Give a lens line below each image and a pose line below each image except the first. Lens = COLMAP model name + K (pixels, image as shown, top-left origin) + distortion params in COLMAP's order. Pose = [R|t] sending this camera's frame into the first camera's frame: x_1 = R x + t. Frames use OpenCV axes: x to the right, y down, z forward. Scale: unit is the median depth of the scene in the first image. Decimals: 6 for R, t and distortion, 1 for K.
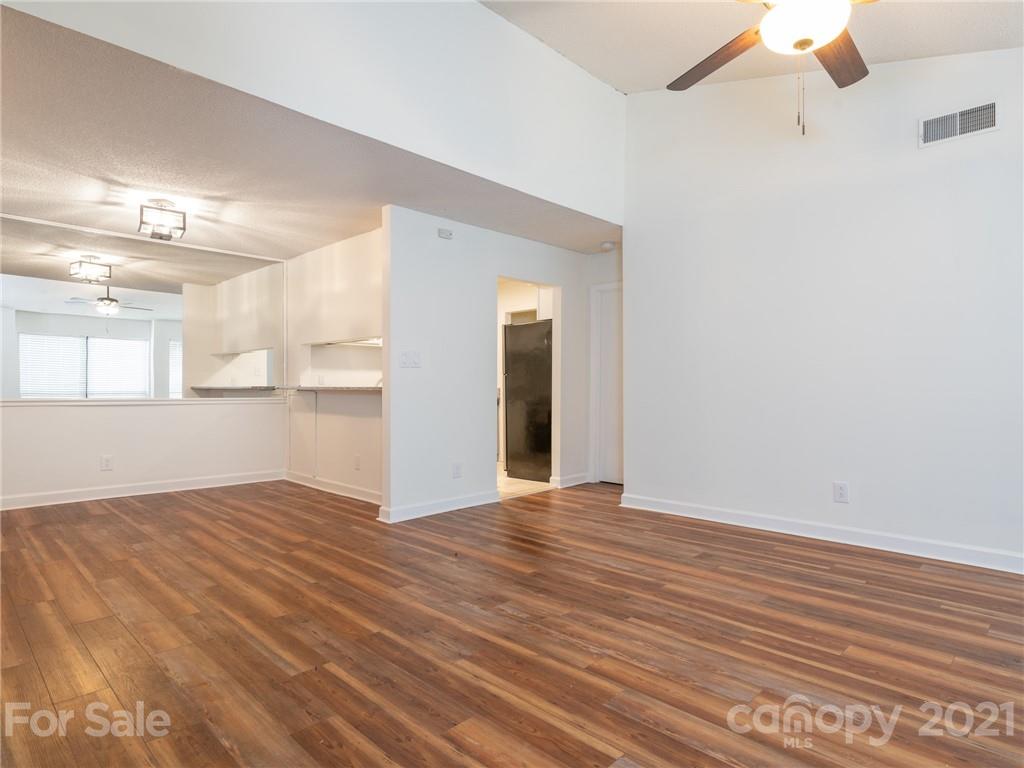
lens RADIAL K [[574.0, 0, 588.8], [0, 574.0, 376.8], [0, 0, 1]] dist [0.007927, -0.012613]
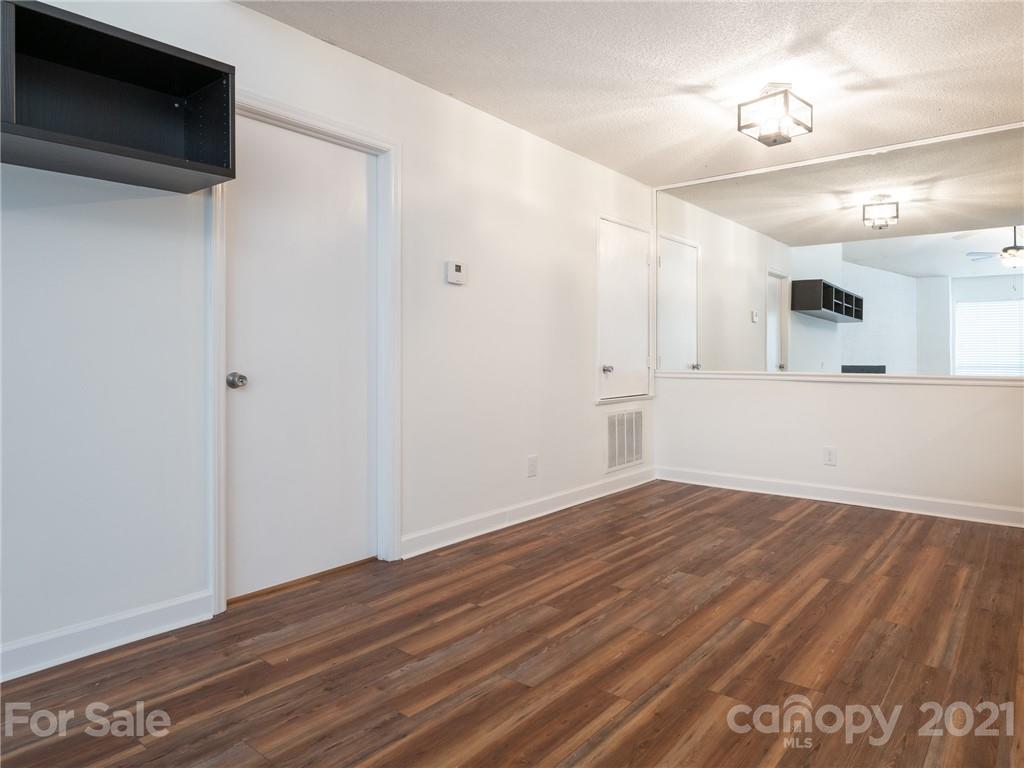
lens RADIAL K [[642.7, 0, 544.5], [0, 642.7, 360.9], [0, 0, 1]] dist [0.003537, -0.002785]
pose [[0.047770, 0.002102, -0.998856, 0.012742], [0.017436, 0.999844, 0.002938, 0.012204], [0.998706, -0.017557, 0.047726, 0.572119]]
